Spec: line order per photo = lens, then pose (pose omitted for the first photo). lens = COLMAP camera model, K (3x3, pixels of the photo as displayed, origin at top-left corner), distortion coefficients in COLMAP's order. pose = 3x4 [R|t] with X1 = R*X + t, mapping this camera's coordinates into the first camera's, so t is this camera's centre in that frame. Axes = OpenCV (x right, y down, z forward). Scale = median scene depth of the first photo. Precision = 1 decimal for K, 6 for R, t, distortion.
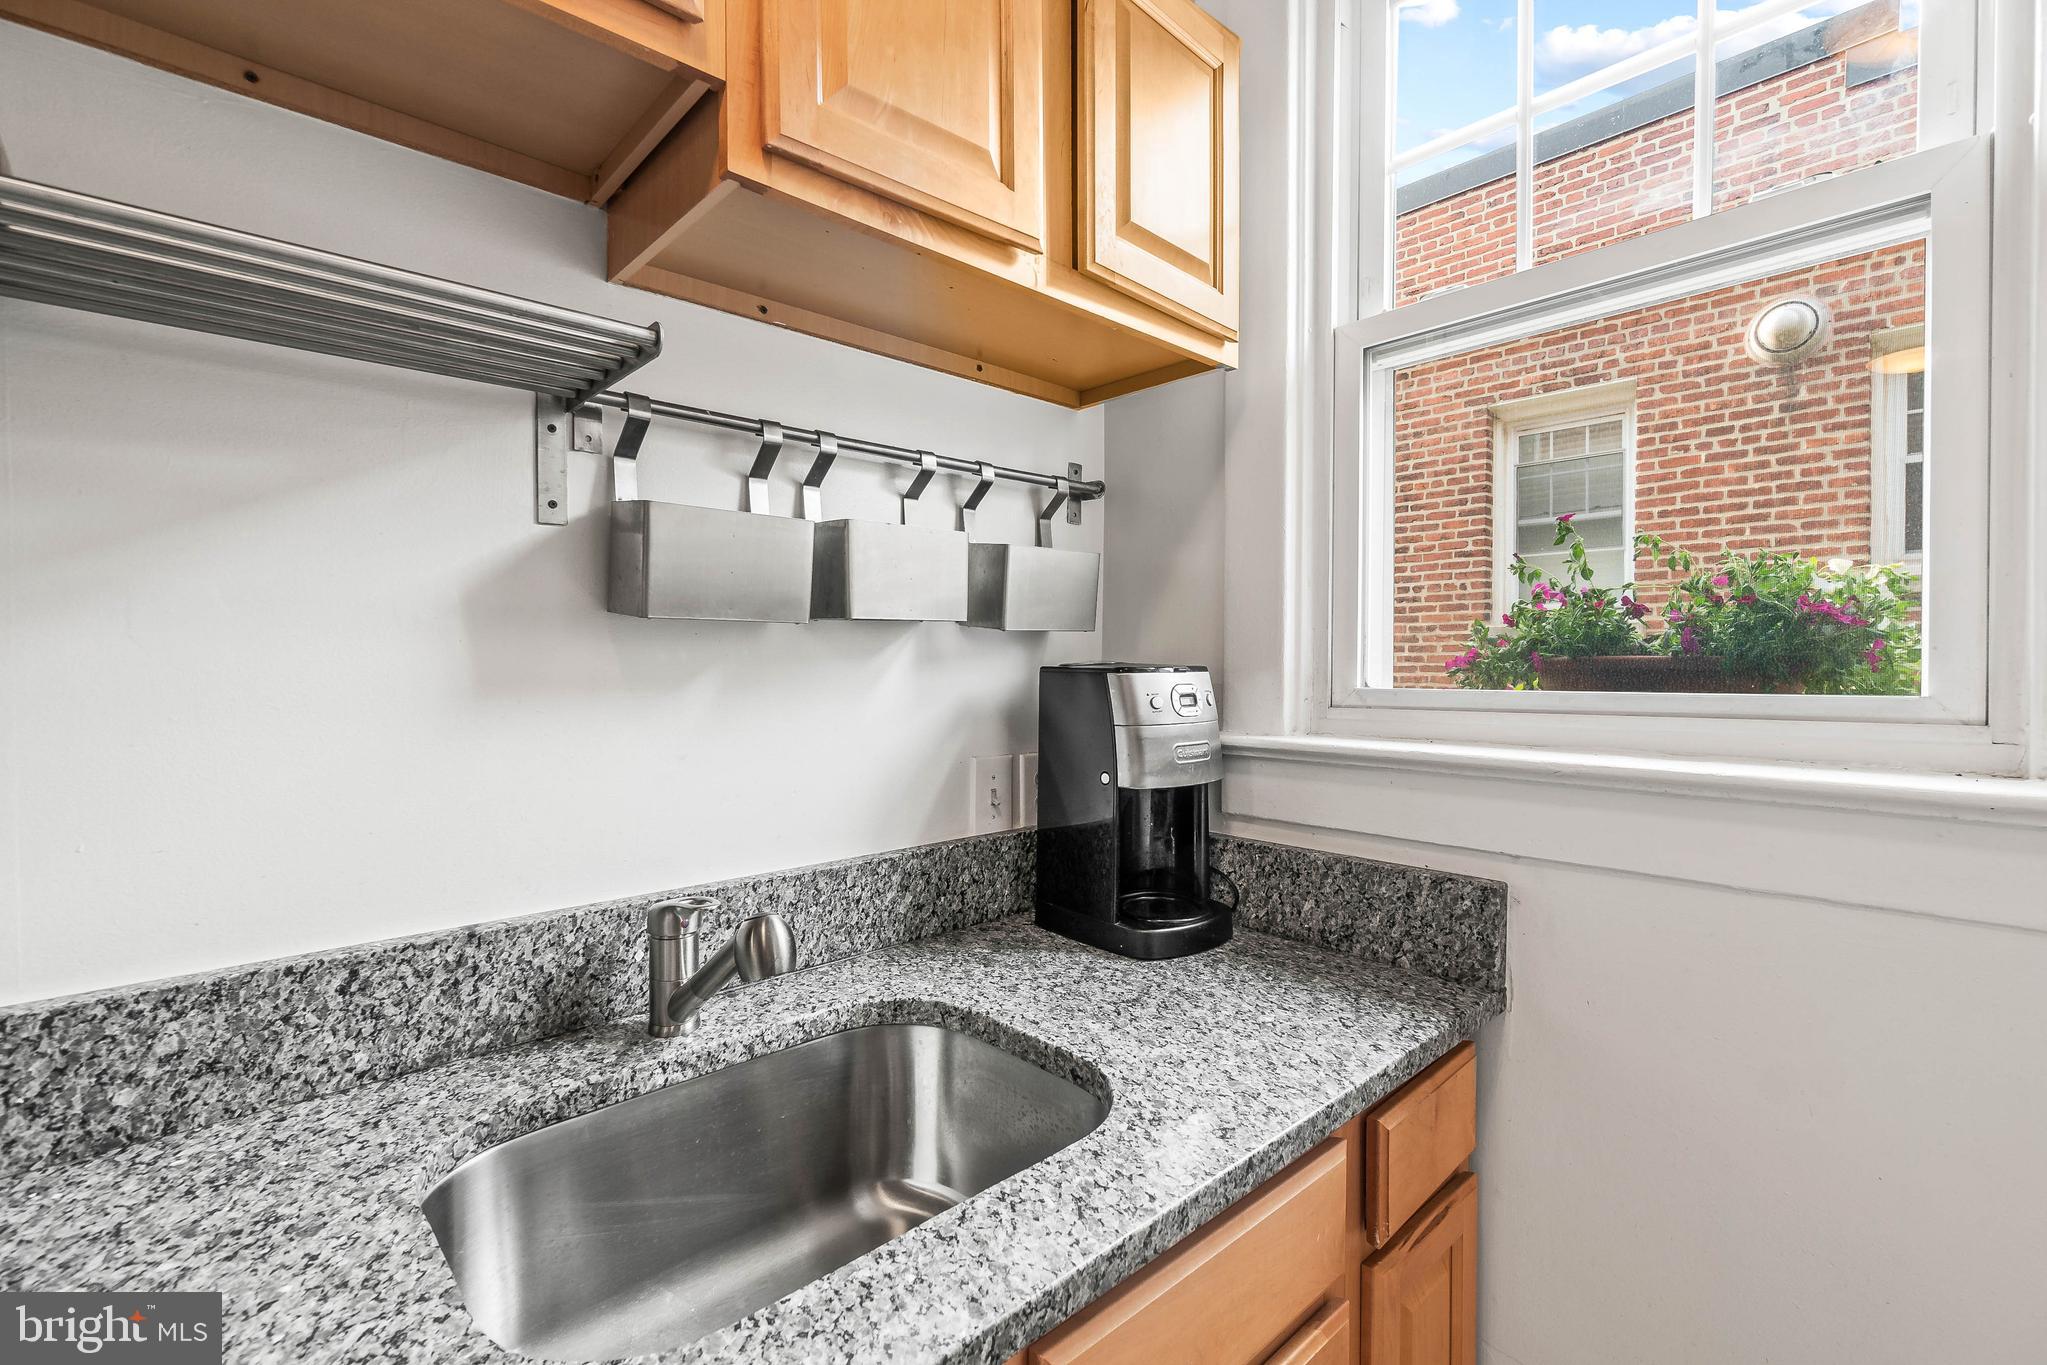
lens RADIAL K [[902.2, 0, 1019.7], [0, 902.2, 678.9], [0, 0, 1]] dist [-0.001076, -0.000913]
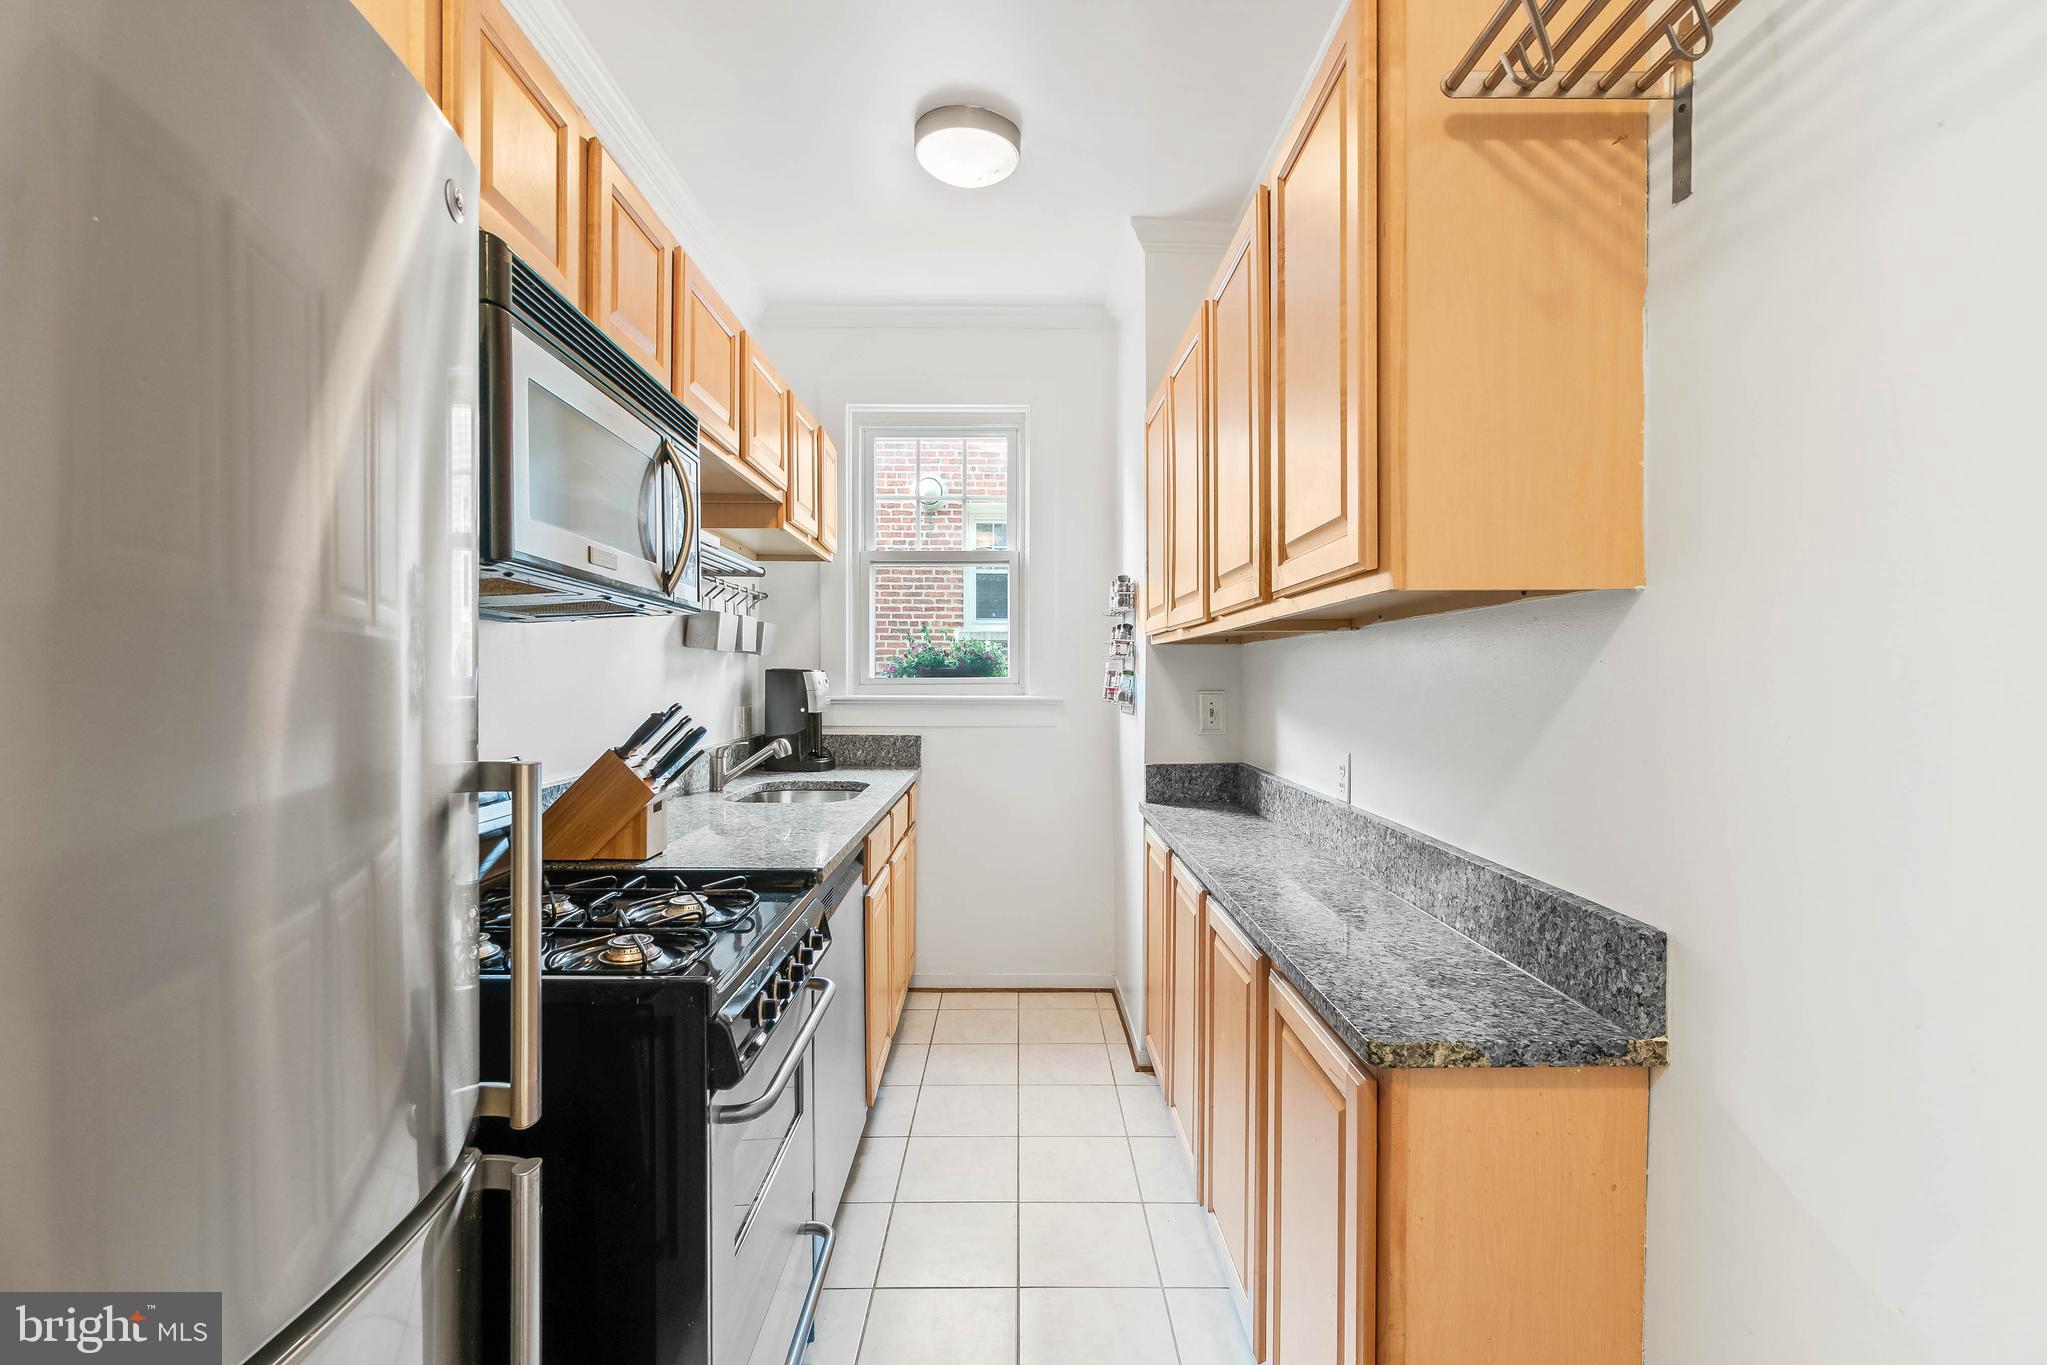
lens RADIAL K [[902.2, 0, 1018.8], [0, 902.2, 685.2], [0, 0, 1]] dist [-0.001076, -0.000913]
pose [[0.663288, -0.000911, 0.748364, -1.431341], [0.009965, 0.999921, -0.007615, 0.057827], [-0.748298, 0.012508, 0.663245, -1.238092]]
